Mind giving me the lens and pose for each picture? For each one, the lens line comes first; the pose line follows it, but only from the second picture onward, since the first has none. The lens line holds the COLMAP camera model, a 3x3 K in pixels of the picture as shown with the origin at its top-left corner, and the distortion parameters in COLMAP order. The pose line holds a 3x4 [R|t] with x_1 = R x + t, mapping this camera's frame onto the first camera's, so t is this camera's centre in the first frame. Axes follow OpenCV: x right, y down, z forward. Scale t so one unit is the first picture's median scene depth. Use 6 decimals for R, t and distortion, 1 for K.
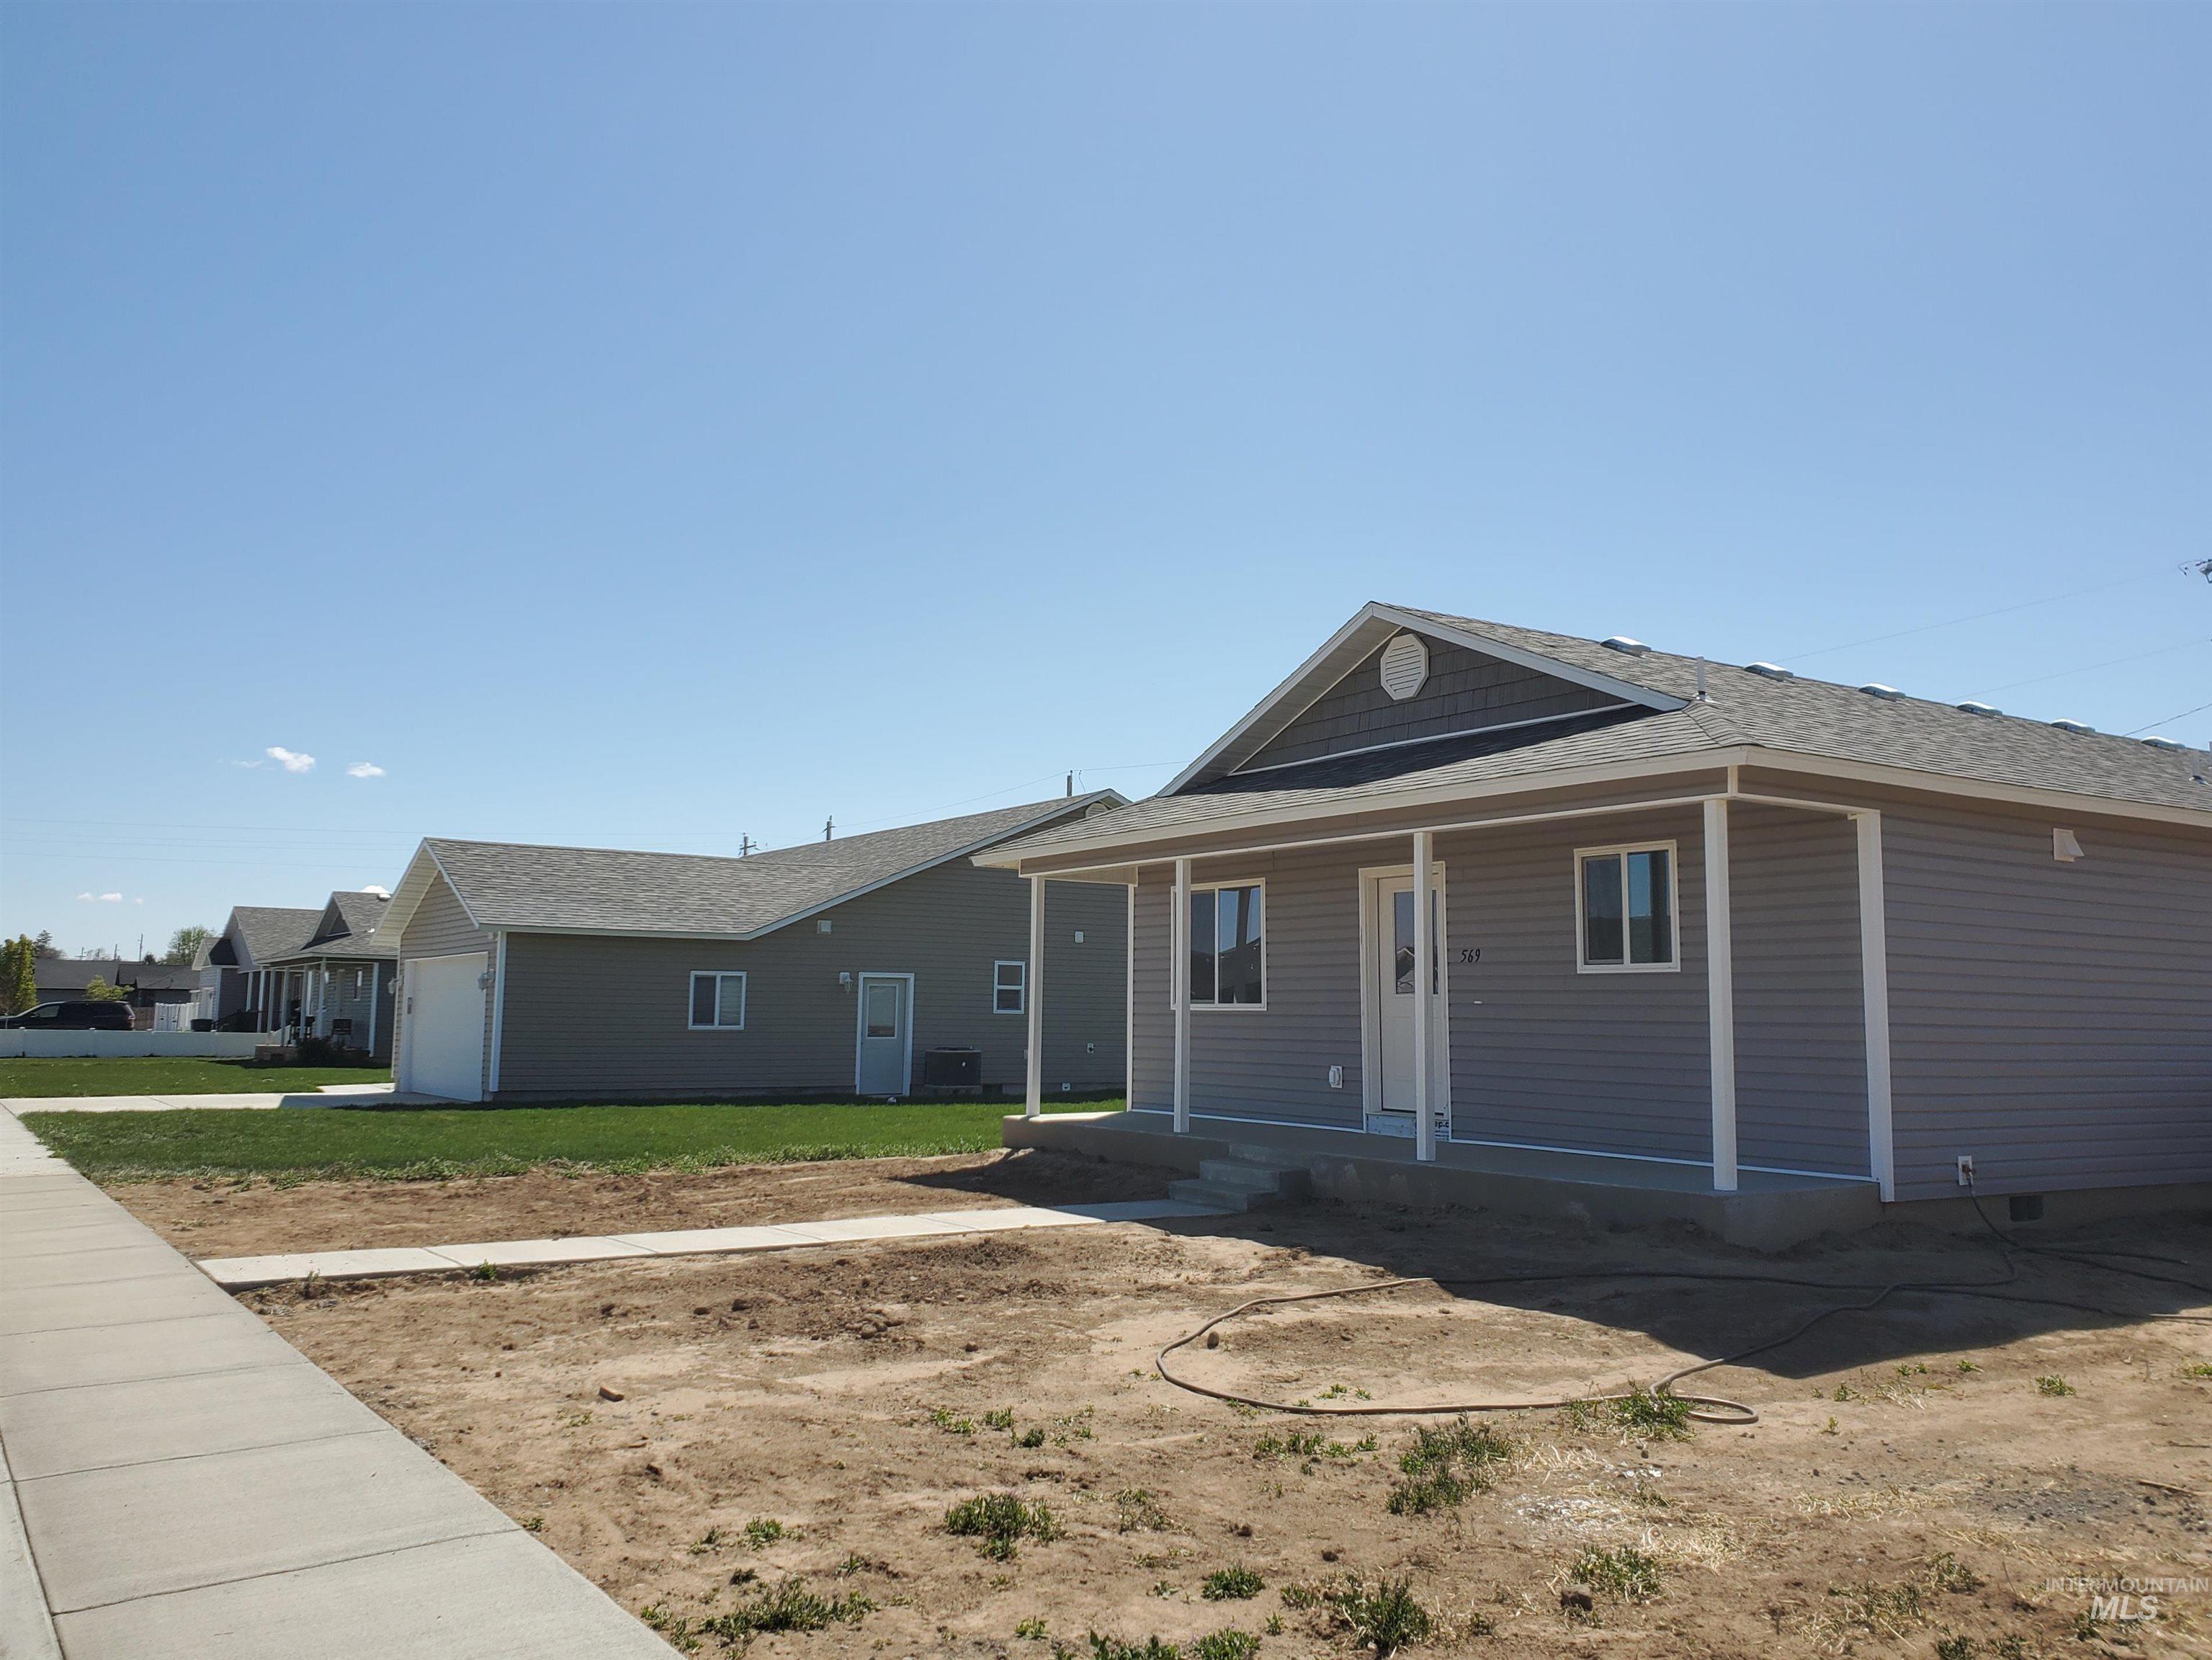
lens RADIAL K [[1746.9, 0, 1111.3], [0, 1746.9, 836.3], [0, 0, 1]] dist [0.020196, 0.017367]
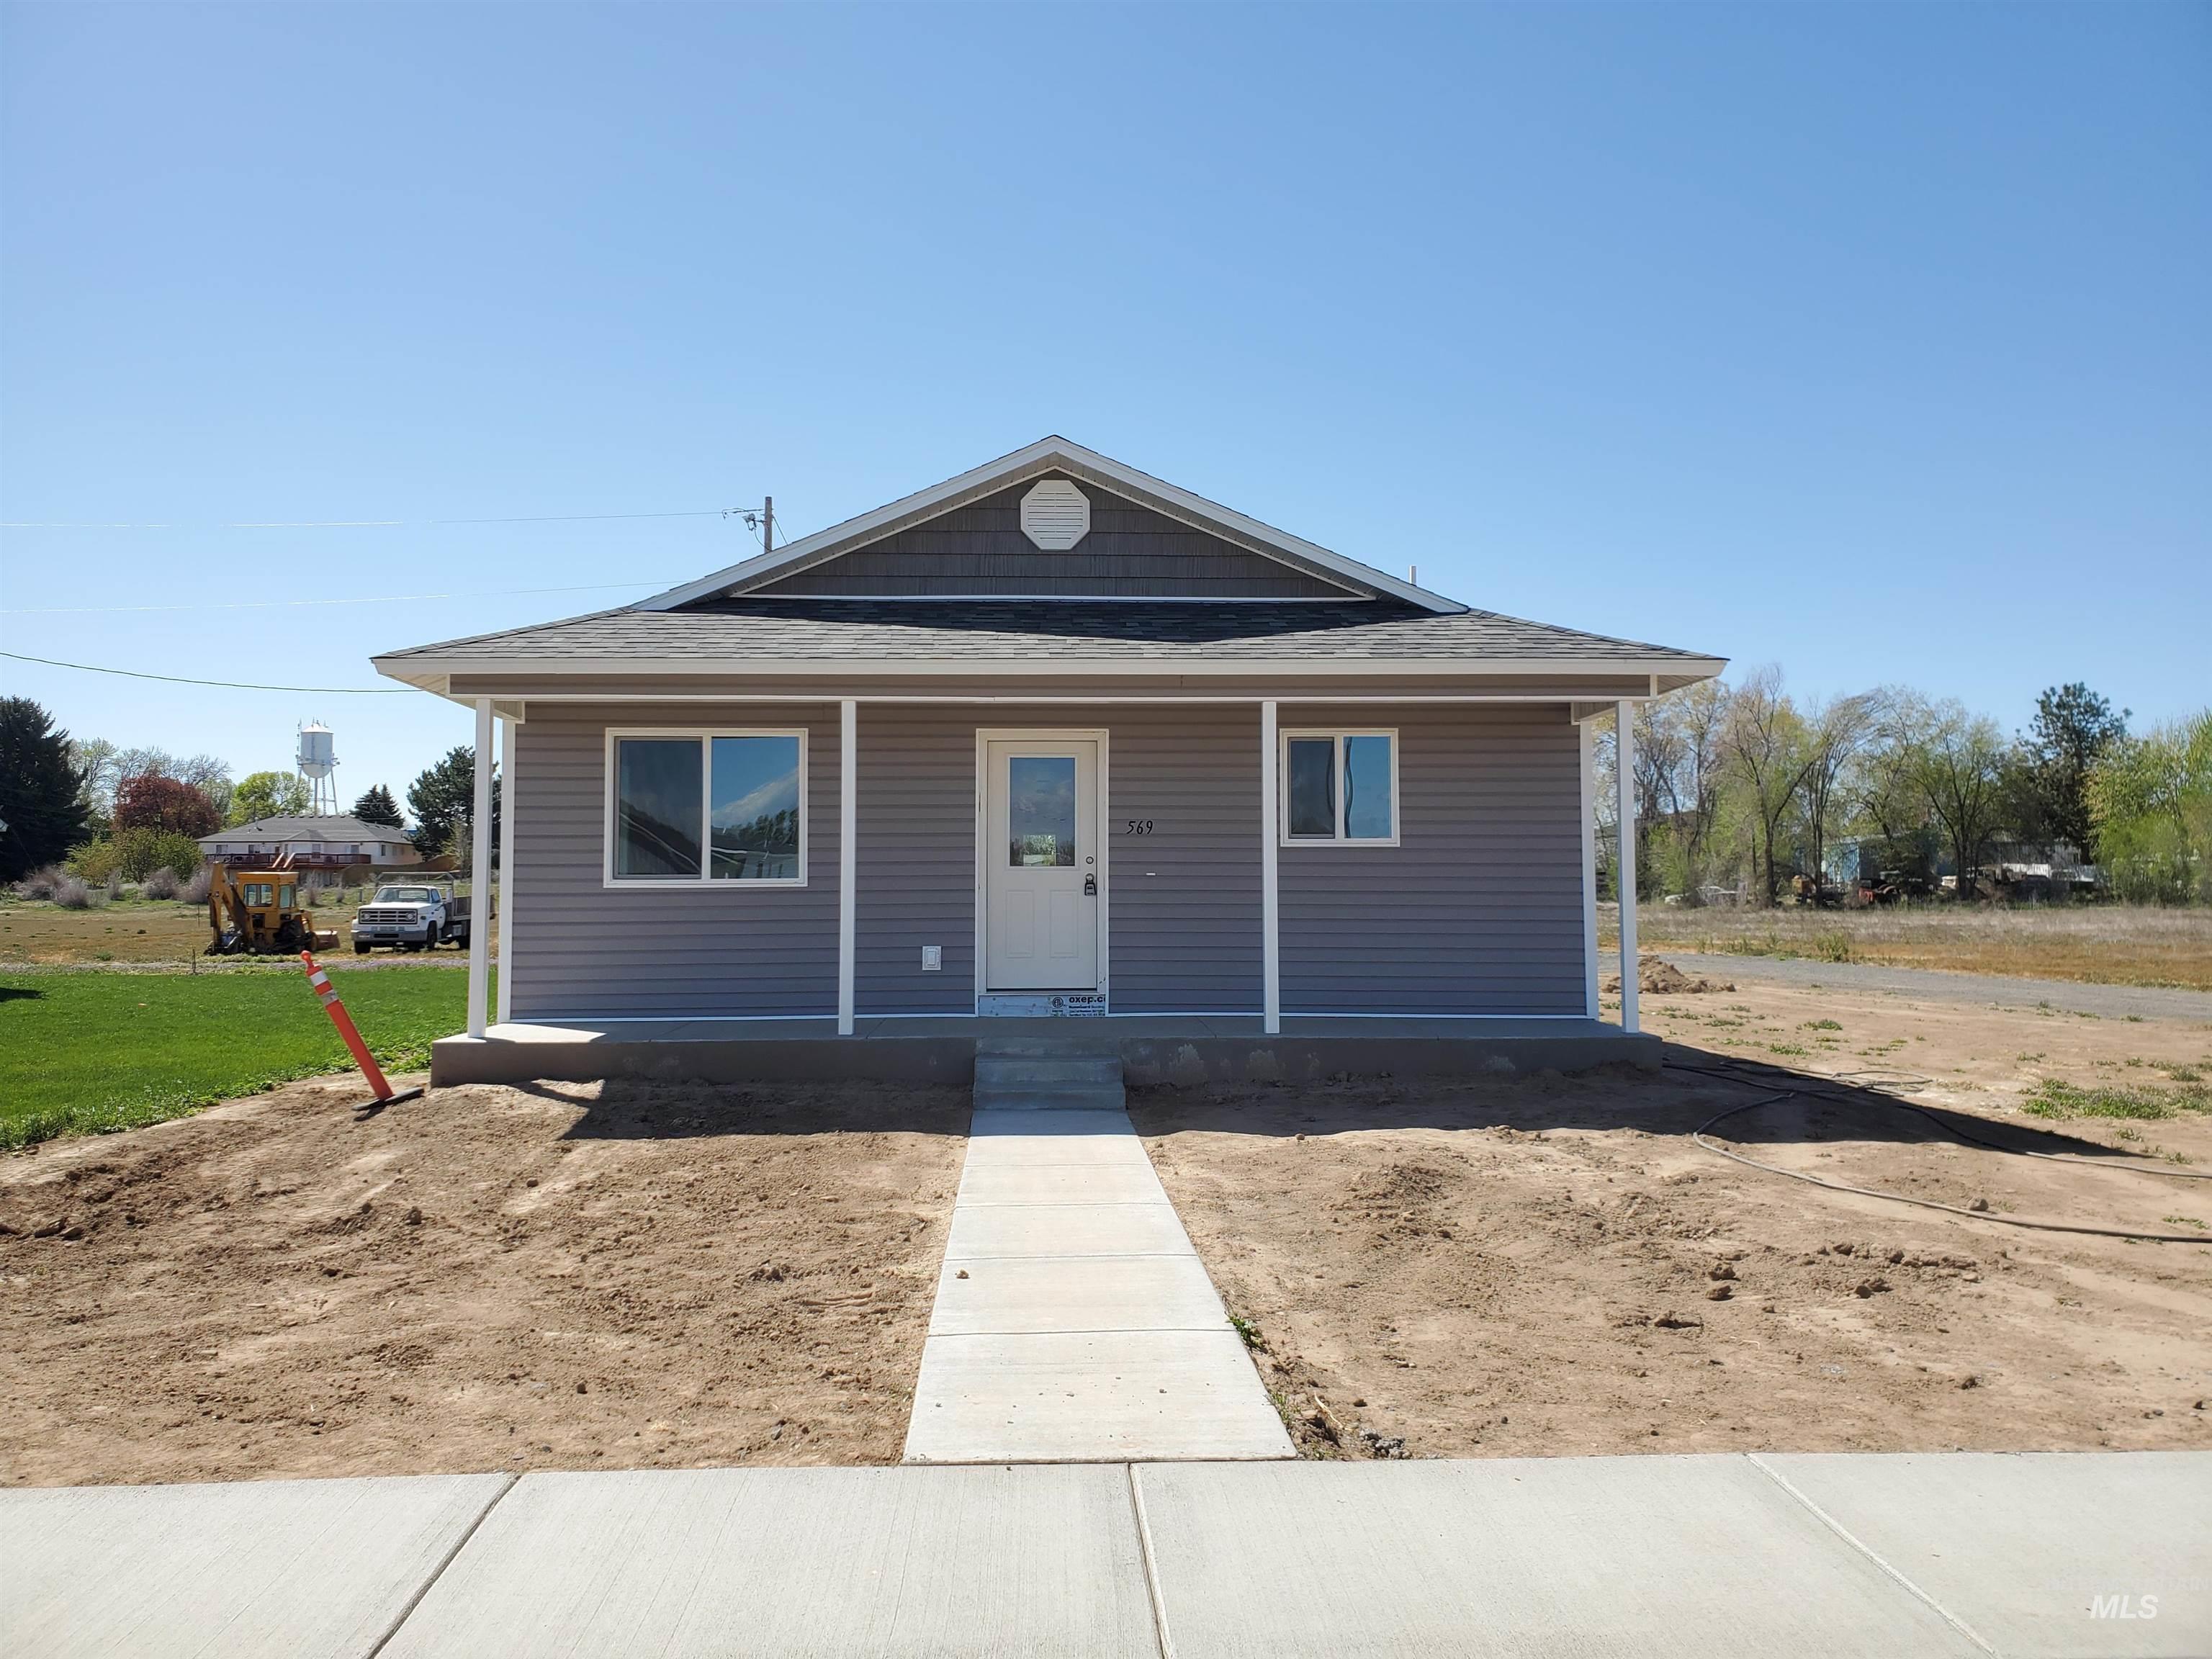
lens RADIAL K [[1746.6, 0, 1105.6], [0, 1746.6, 833.3], [0, 0, 1]] dist [0.020196, 0.017367]
pose [[0.531396, 0.014500, 0.846999, -0.616245], [-0.078156, 0.996428, 0.031976, 0.040748], [-0.843510, -0.083190, 0.530632, 0.484237]]
